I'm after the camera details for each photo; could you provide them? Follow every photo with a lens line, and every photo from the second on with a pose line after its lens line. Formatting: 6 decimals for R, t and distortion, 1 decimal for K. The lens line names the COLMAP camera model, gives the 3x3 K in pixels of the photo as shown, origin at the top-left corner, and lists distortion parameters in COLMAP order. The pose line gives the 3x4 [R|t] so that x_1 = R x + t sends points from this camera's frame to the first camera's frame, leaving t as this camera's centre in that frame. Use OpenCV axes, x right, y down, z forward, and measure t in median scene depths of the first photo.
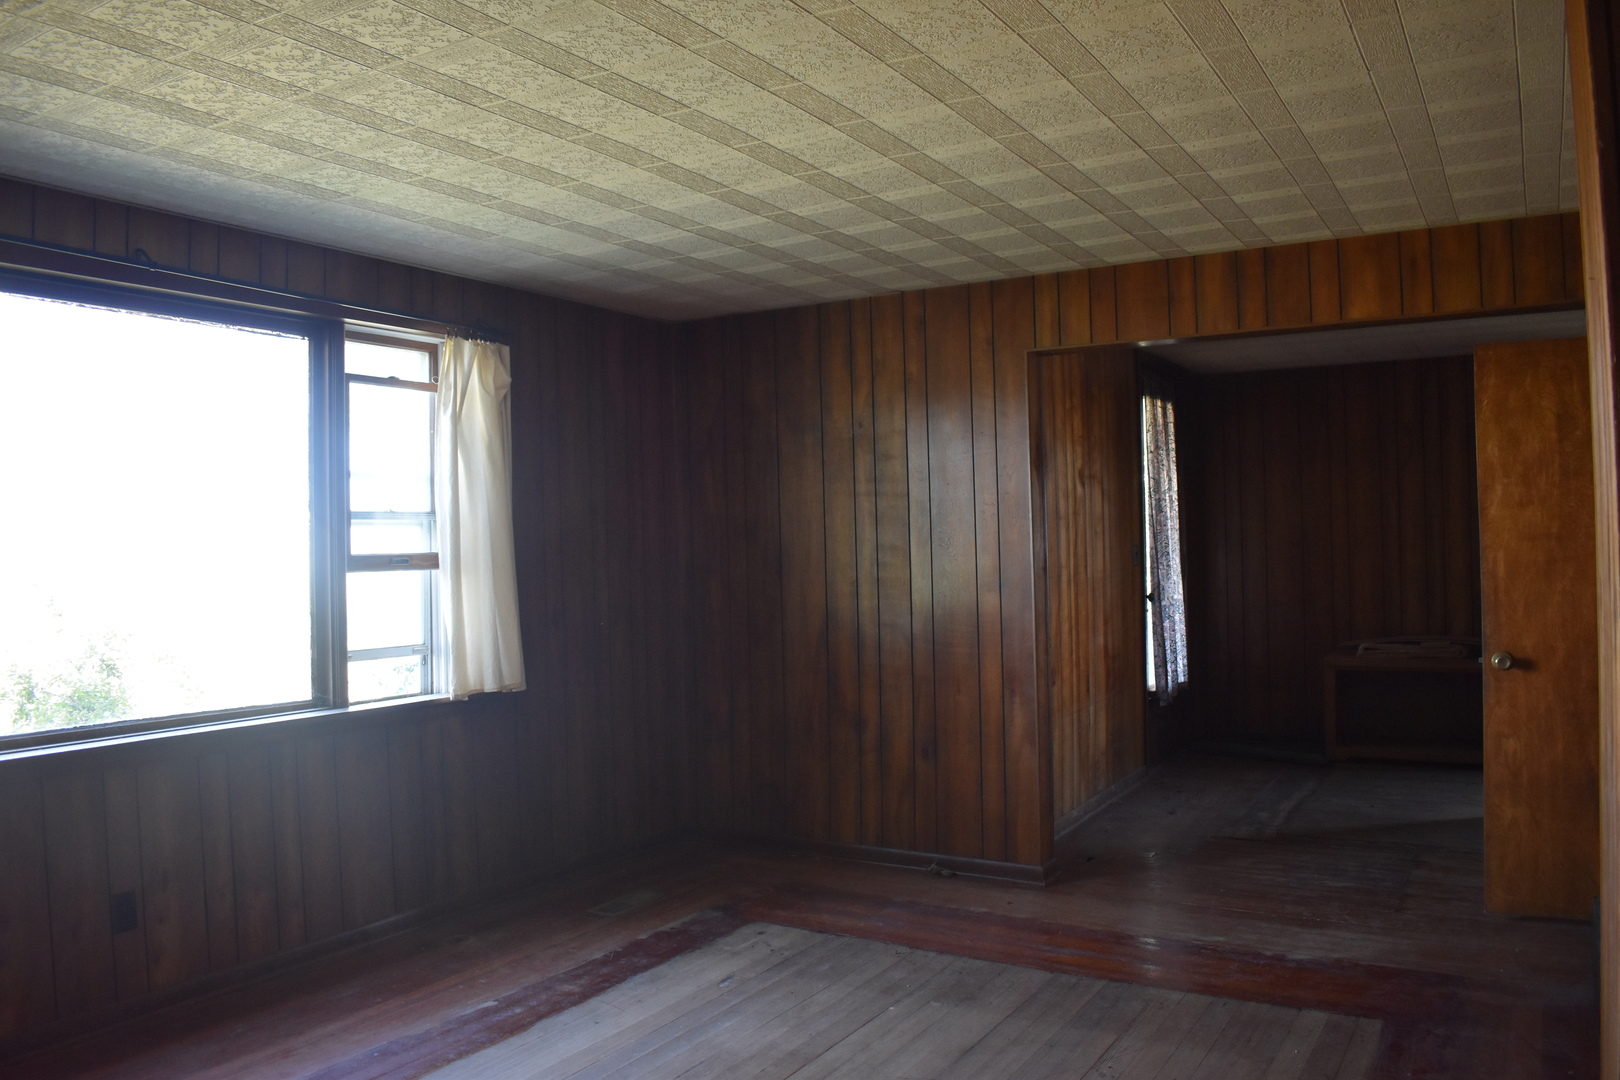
lens RADIAL K [[1291.1, 0, 799.6], [0, 1291.1, 536.5], [0, 0, 1]] dist [-0.107773, 0.016617]
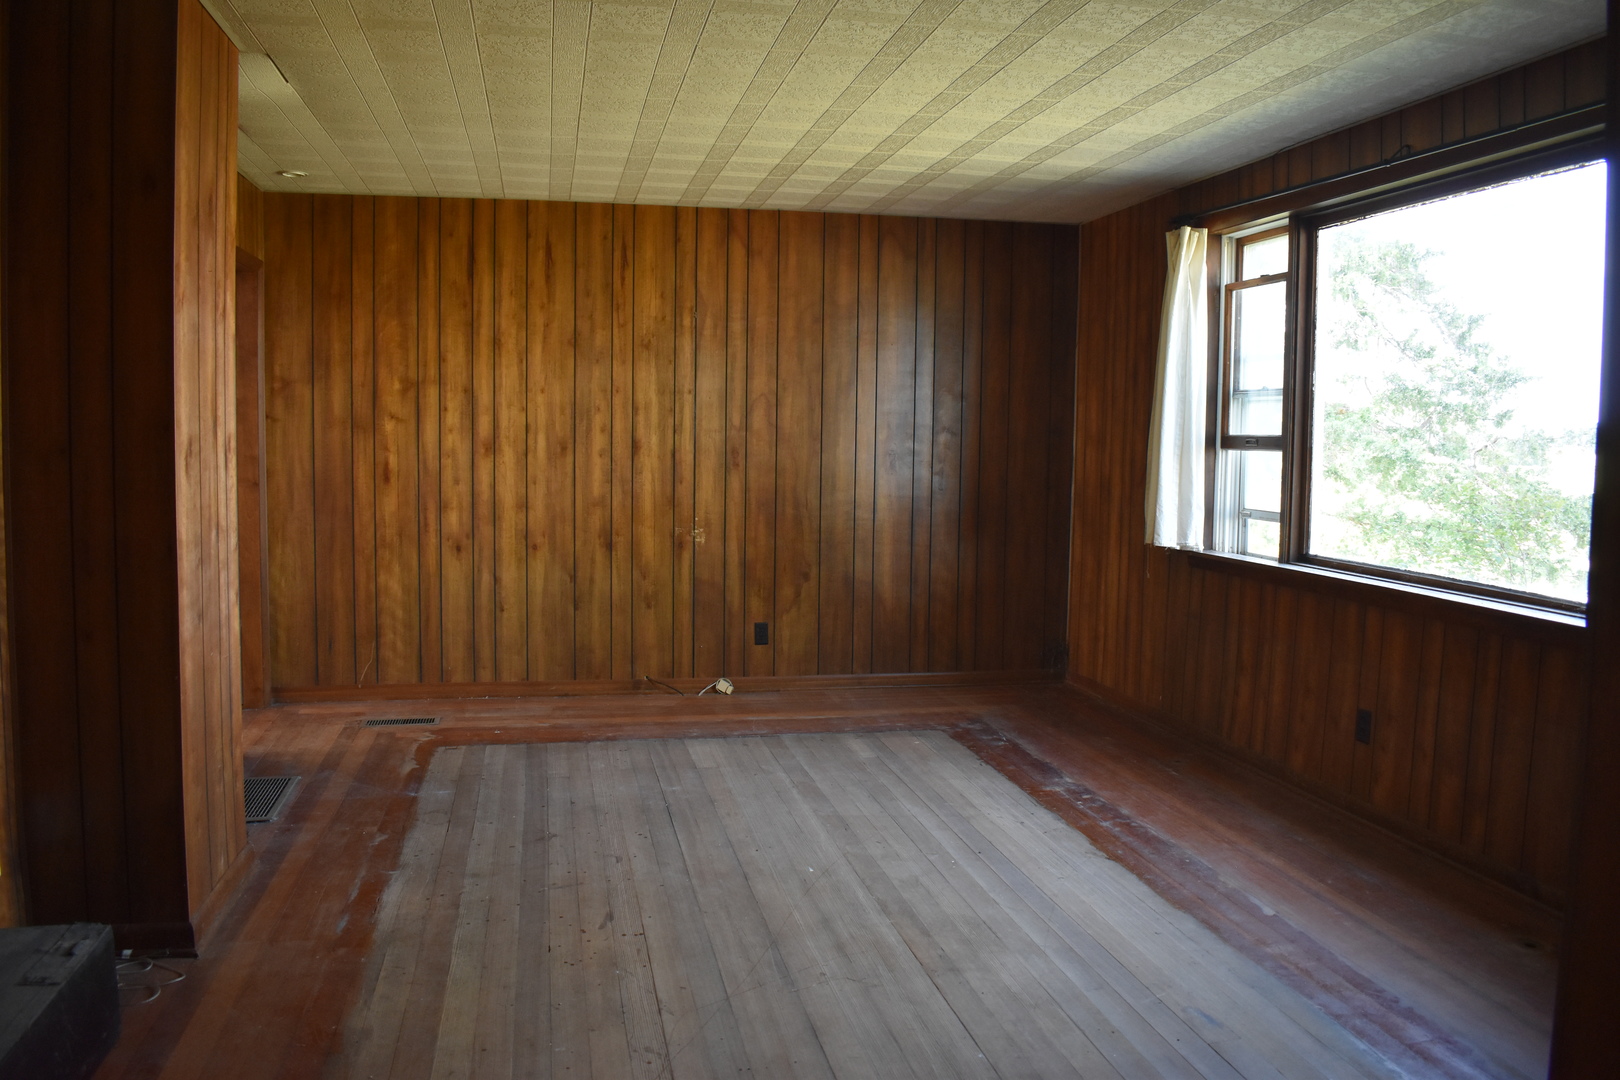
lens RADIAL K [[1291.1, 0, 806.7], [0, 1291.1, 542.1], [0, 0, 1]] dist [-0.107773, 0.016617]
pose [[-0.743550, 0.066943, -0.665321, 0.628948], [0.007013, 0.995702, 0.092348, 0.012930], [0.668643, 0.063999, -0.740824, 1.503050]]
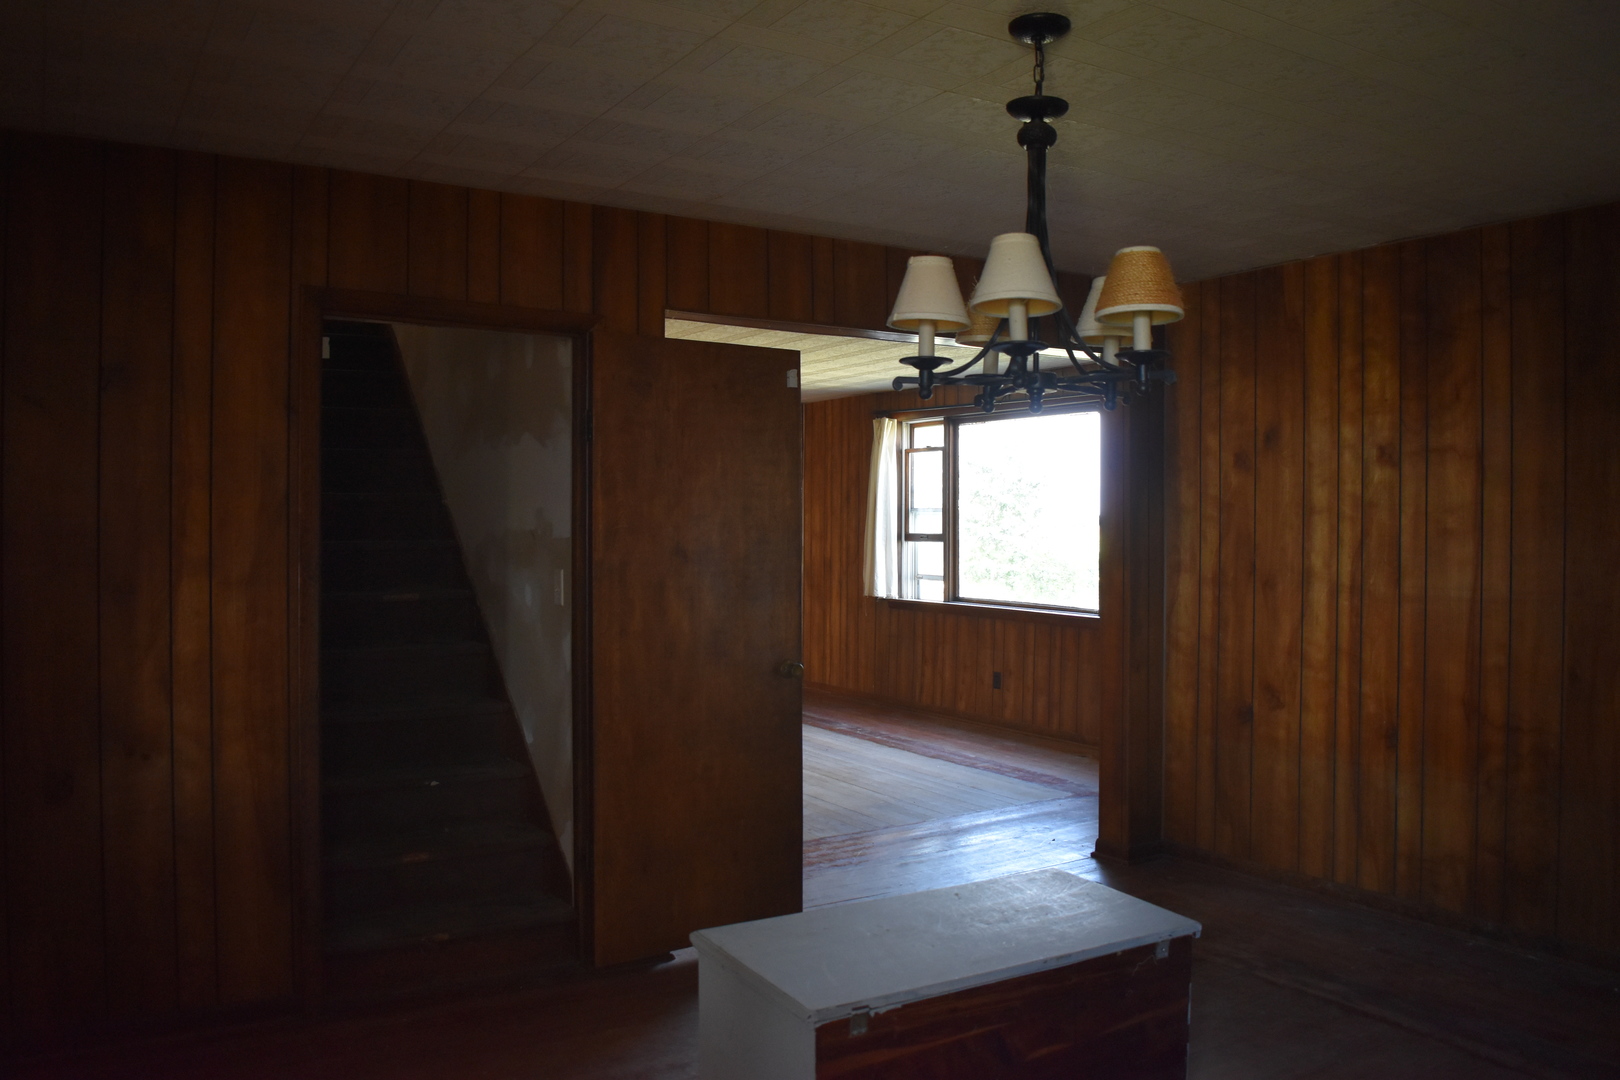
lens RADIAL K [[1291.1, 0, 806.1], [0, 1291.1, 535.0], [0, 0, 1]] dist [-0.107773, 0.016617]
pose [[-0.476283, 0.028644, -0.878826, 1.722795], [0.013404, 0.999590, 0.025316, -0.037371], [0.879190, 0.000277, -0.476471, 1.812458]]
